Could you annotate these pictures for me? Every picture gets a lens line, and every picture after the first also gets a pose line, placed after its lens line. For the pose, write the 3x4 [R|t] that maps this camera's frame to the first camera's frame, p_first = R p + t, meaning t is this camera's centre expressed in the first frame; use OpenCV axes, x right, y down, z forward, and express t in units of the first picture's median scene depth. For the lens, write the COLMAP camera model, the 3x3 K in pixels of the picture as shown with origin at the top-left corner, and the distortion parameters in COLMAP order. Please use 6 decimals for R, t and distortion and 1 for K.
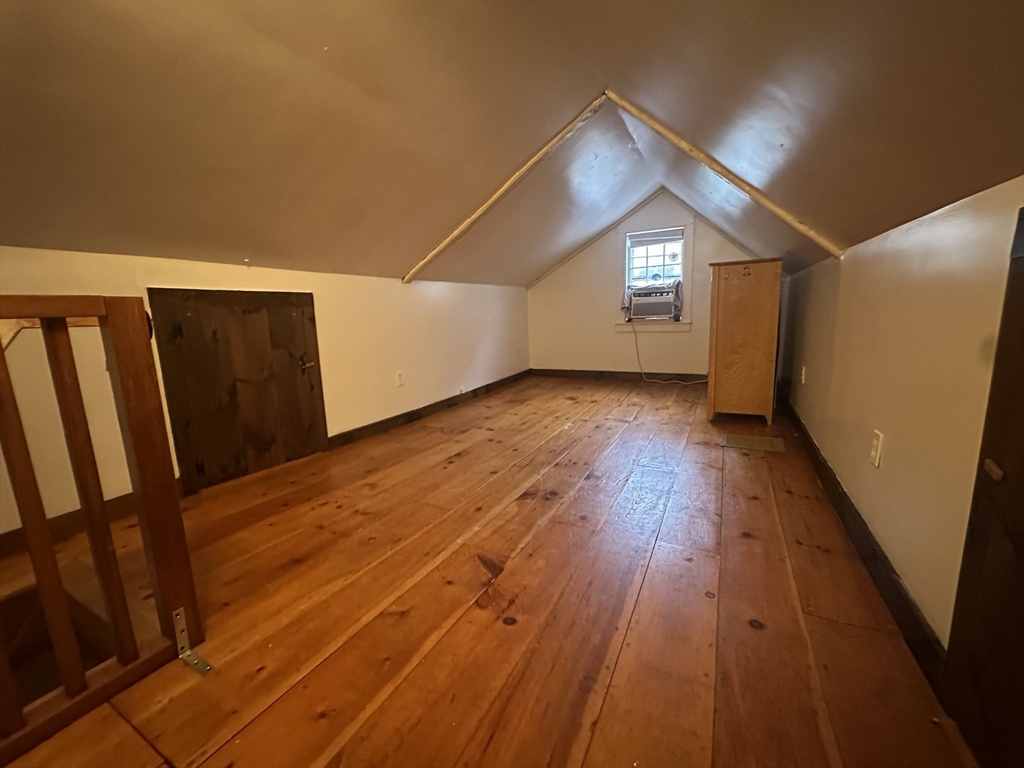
lens RADIAL K [[408.3, 0, 510.1], [0, 408.3, 383.9], [0, 0, 1]] dist [-0.001723, 0.000347]
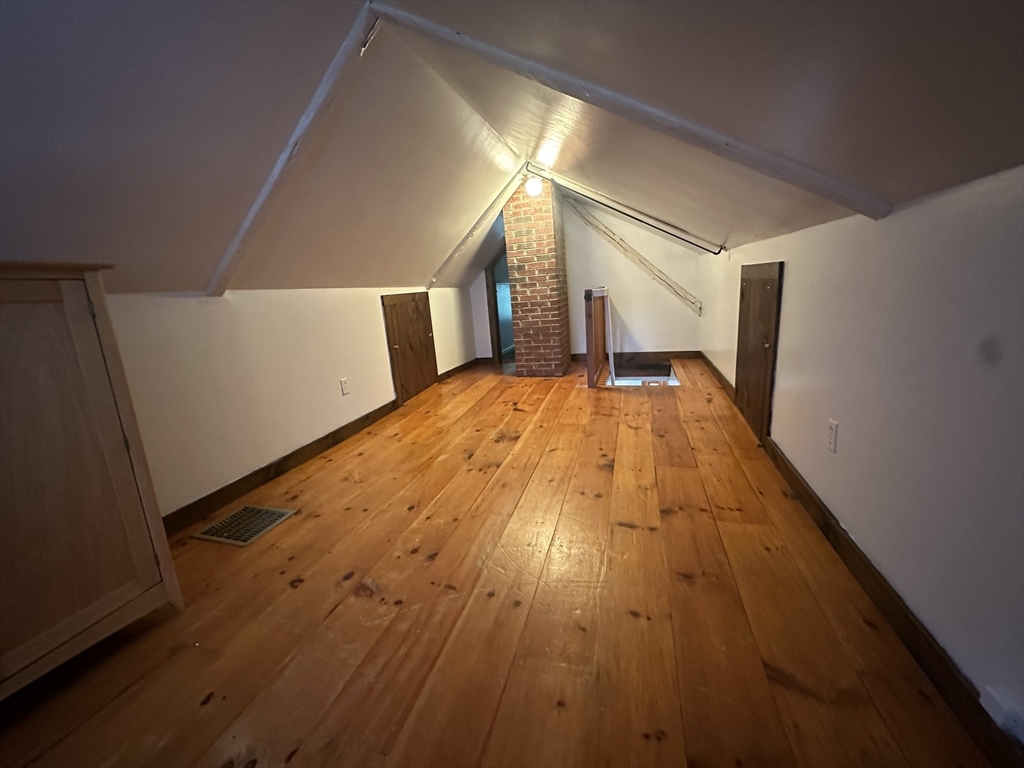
lens RADIAL K [[408.3, 0, 510.1], [0, 408.3, 383.9], [0, 0, 1]] dist [-0.001723, 0.000347]
pose [[-0.974283, 0.150729, -0.167490, 0.245127], [0.073114, 0.914577, 0.397748, -0.424236], [0.213135, 0.375273, -0.902077, 2.009122]]
